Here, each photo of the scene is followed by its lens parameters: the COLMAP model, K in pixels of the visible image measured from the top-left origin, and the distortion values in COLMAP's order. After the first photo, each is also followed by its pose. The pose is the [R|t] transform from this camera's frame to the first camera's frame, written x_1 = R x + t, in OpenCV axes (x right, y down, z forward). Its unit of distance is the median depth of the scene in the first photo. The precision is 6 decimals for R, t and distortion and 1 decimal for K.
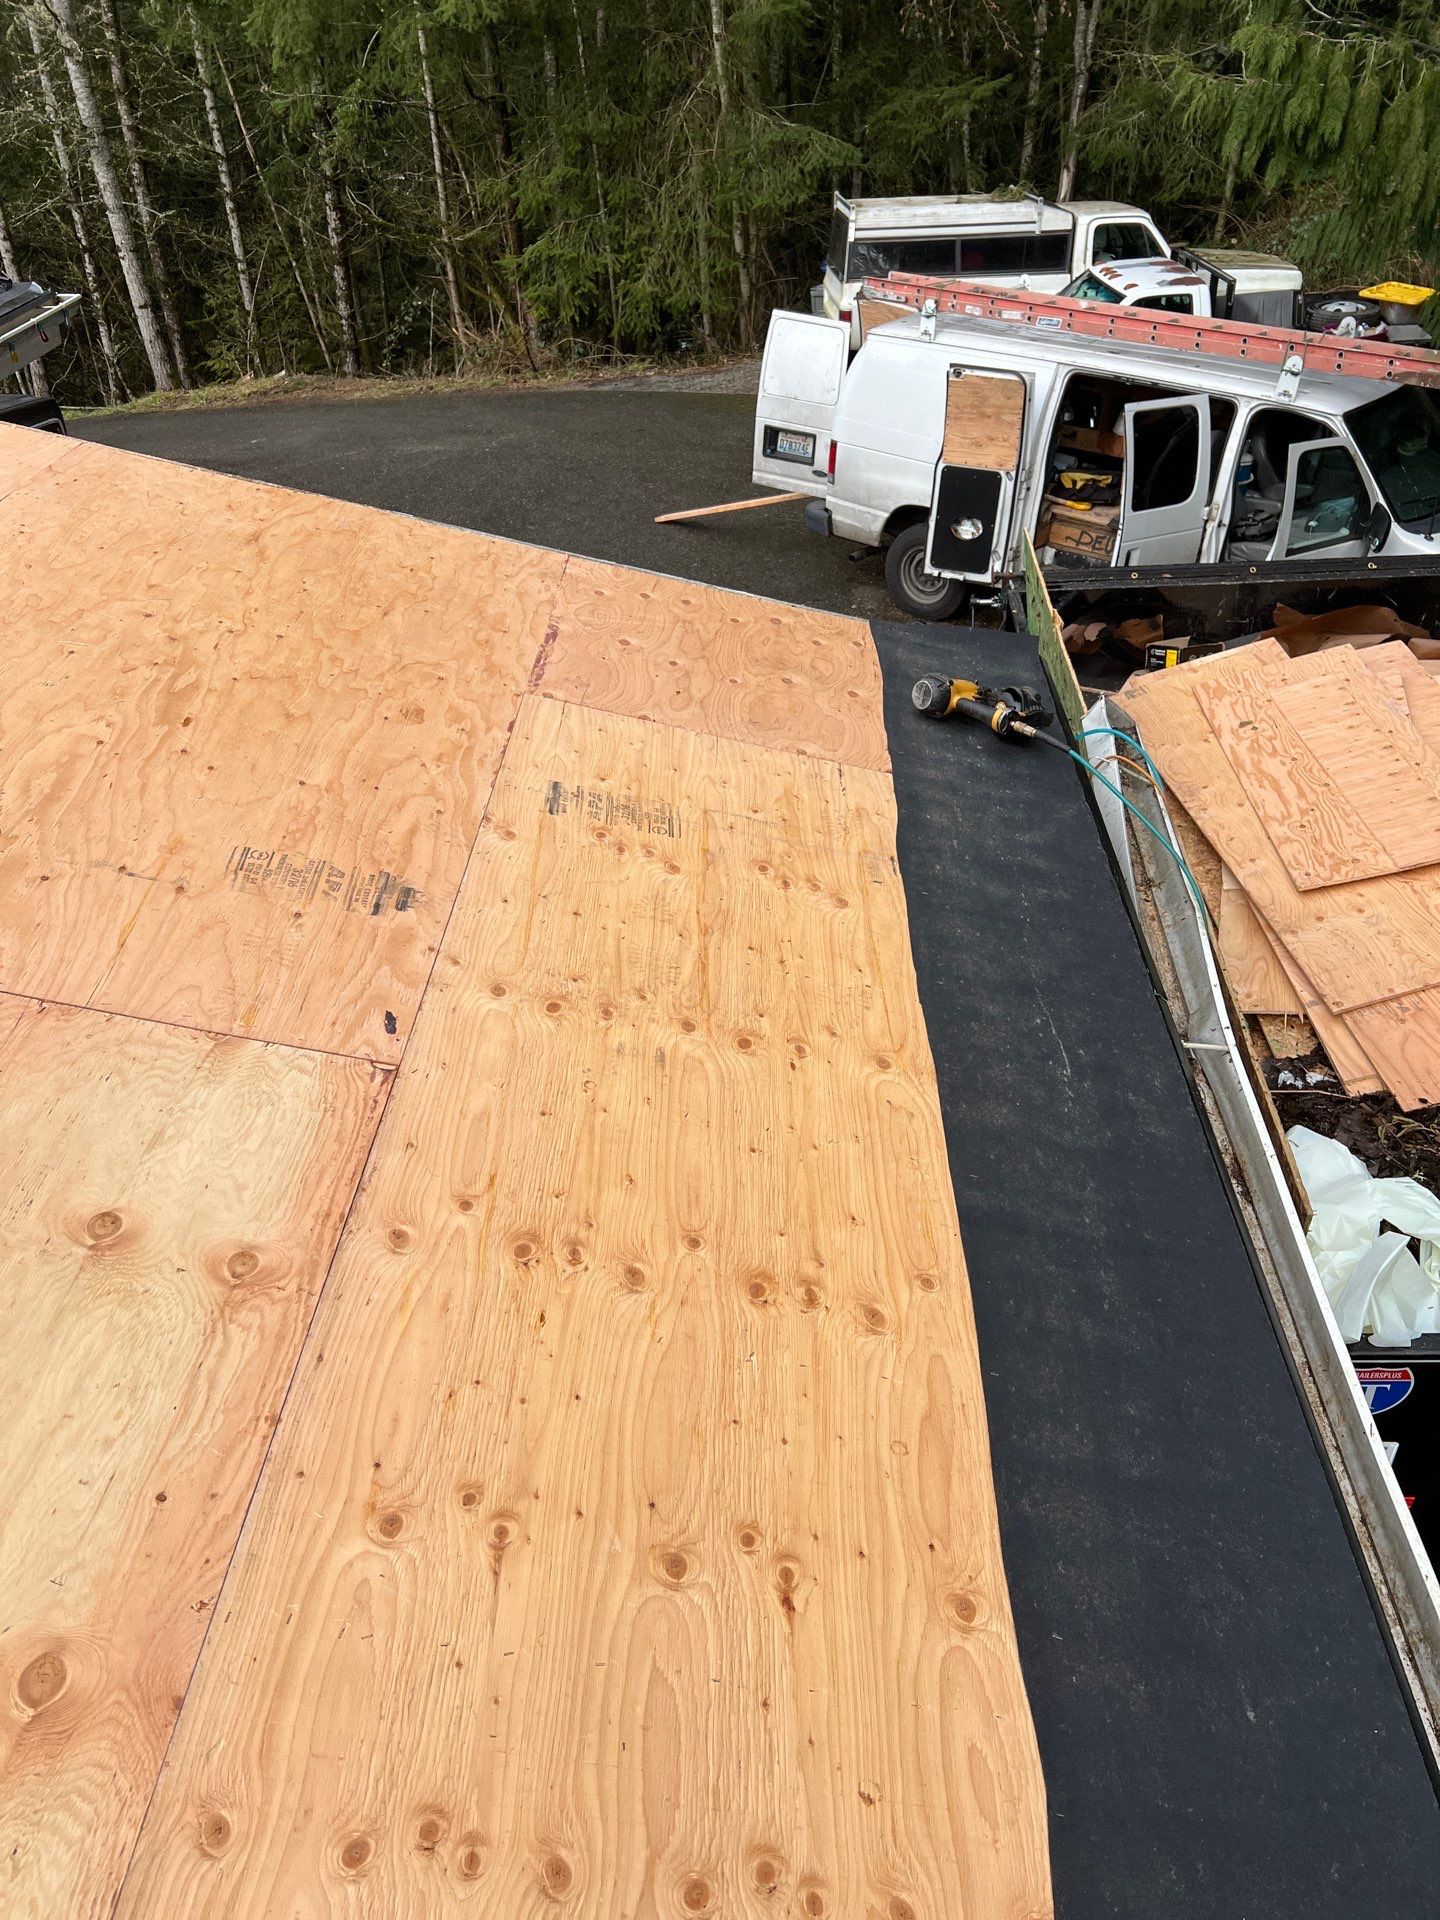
lens RADIAL K [[1426.4, 0, 737.9], [0, 1426.4, 933.0], [0, 0, 1]] dist [0.053958, -0.058066]
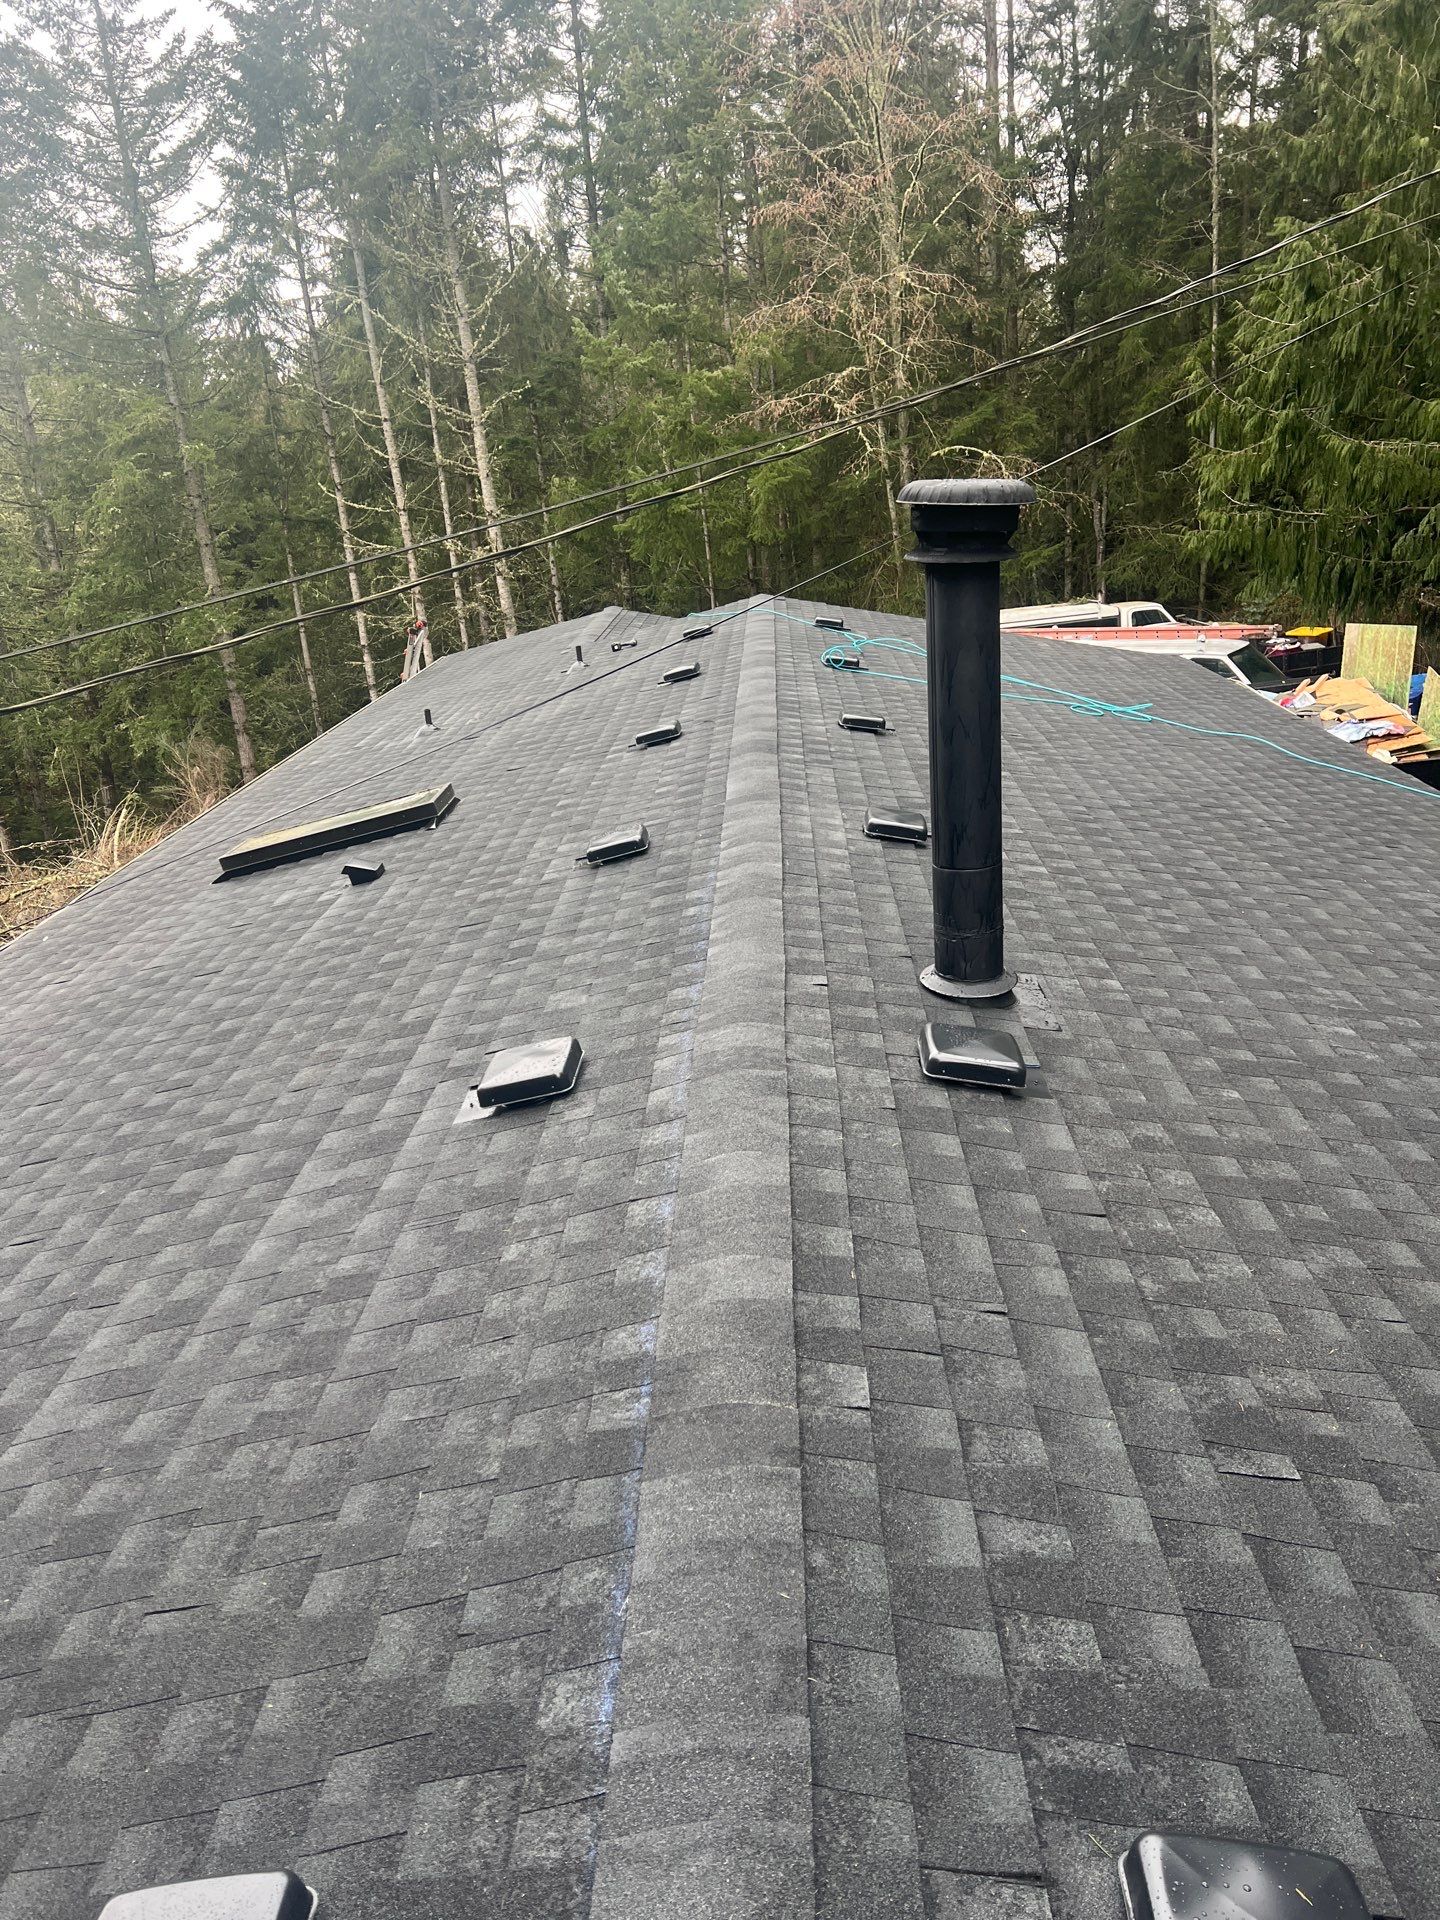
lens RADIAL K [[1426.4, 0, 718.6], [0, 1426.4, 963.3], [0, 0, 1]] dist [0.053958, -0.058066]
pose [[0.997372, -0.065564, -0.030832, -0.202373], [0.054950, 0.961886, -0.267871, 0.324116], [0.047220, 0.265473, 0.962961, -0.534896]]
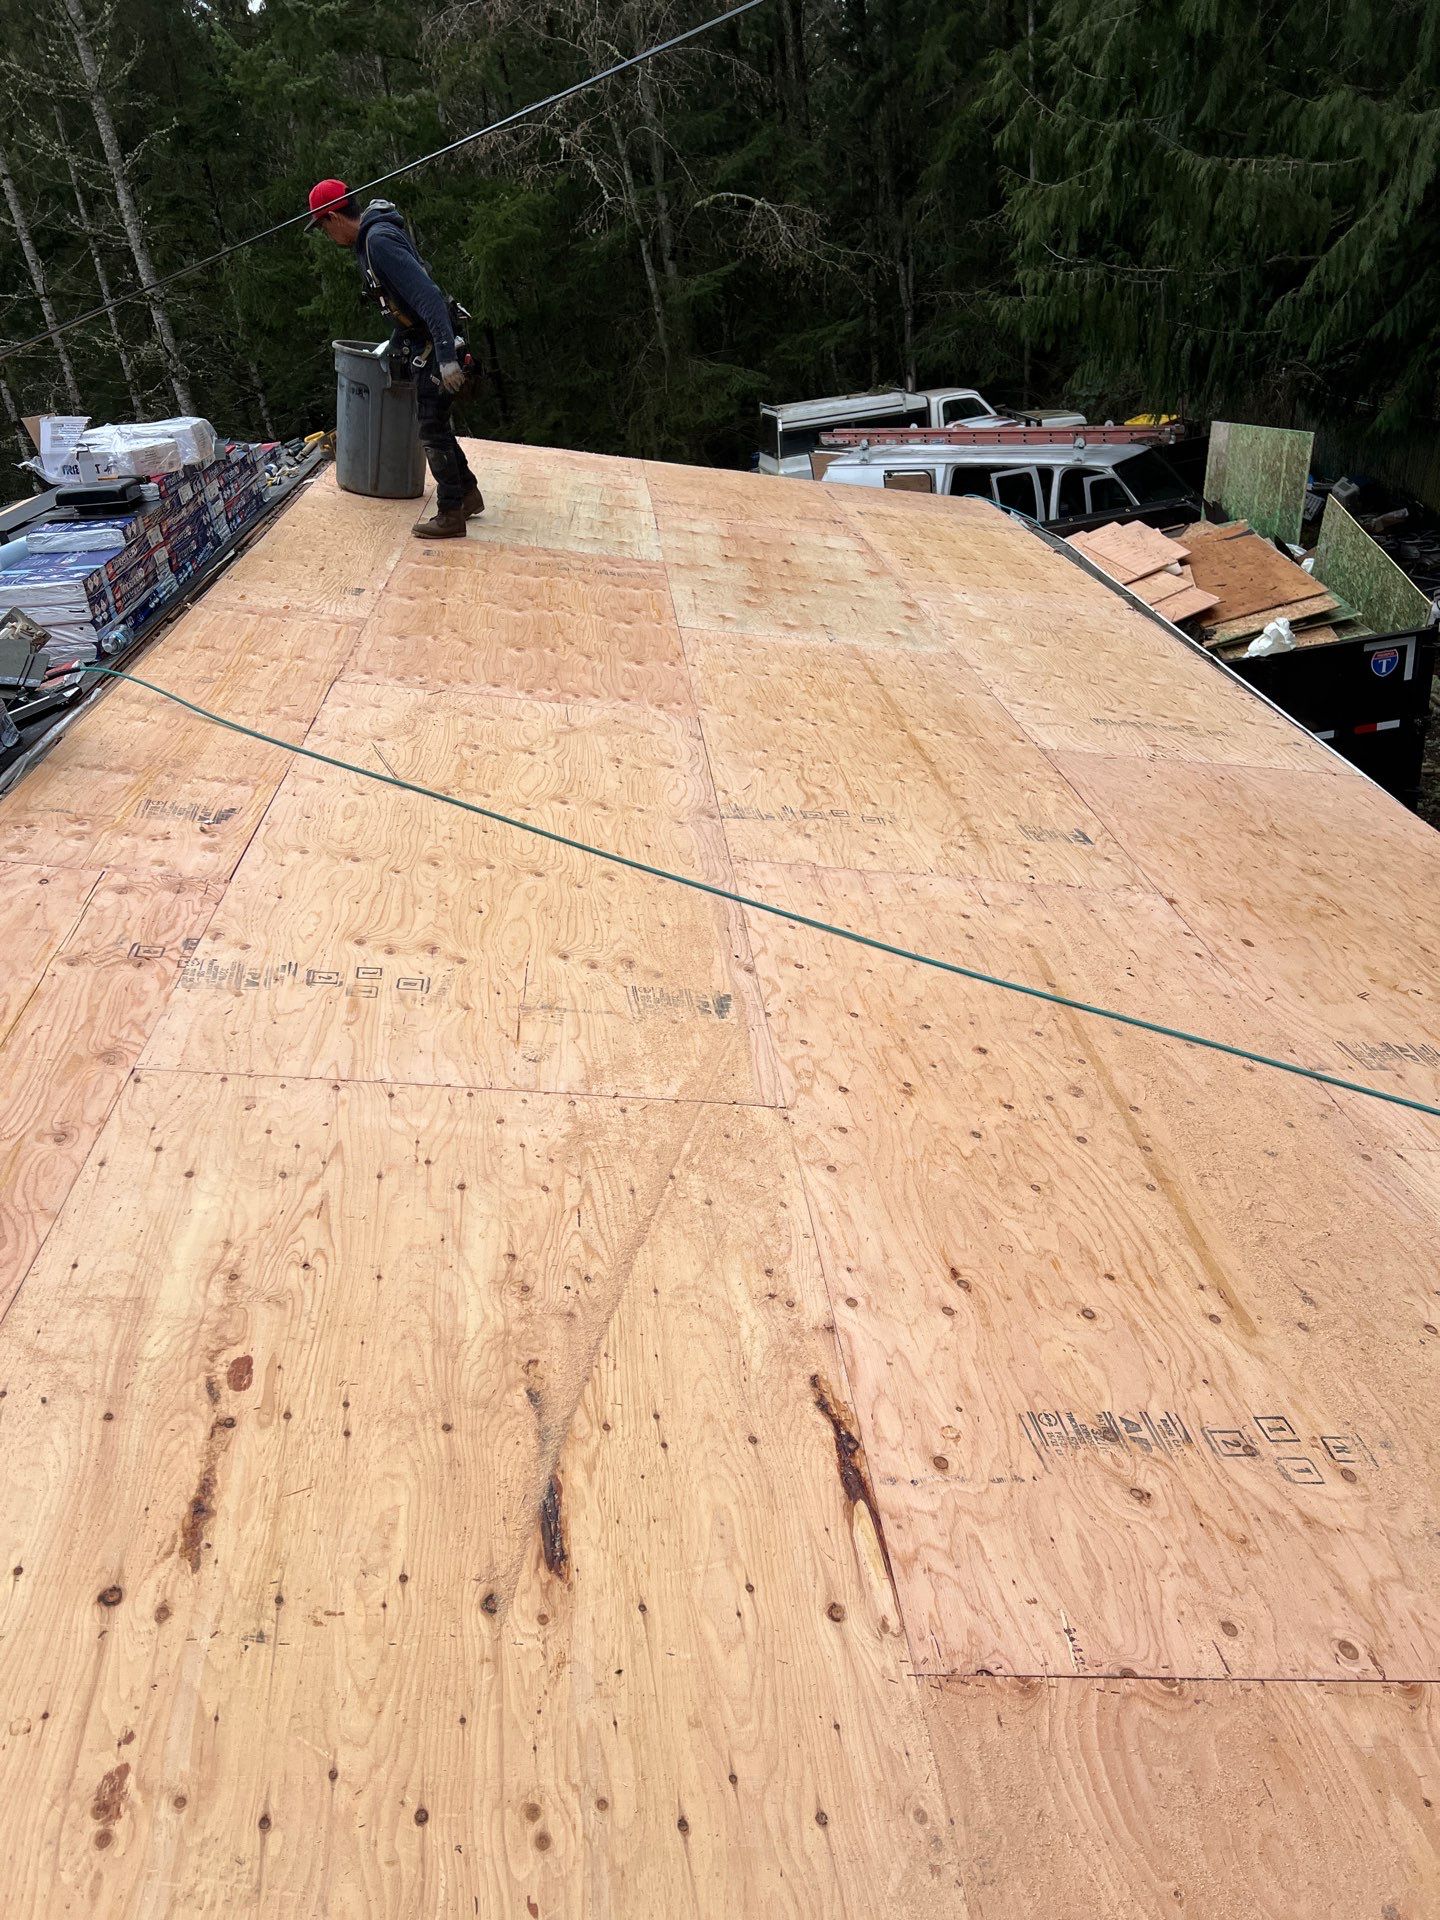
lens RADIAL K [[1426.4, 0, 720.2], [0, 1426.4, 962.0], [0, 0, 1]] dist [0.053958, -0.058066]
pose [[0.989427, -0.134498, 0.054262, -0.113614], [0.140411, 0.982022, -0.126168, 0.191320], [-0.036317, 0.132453, 0.990524, -0.316418]]
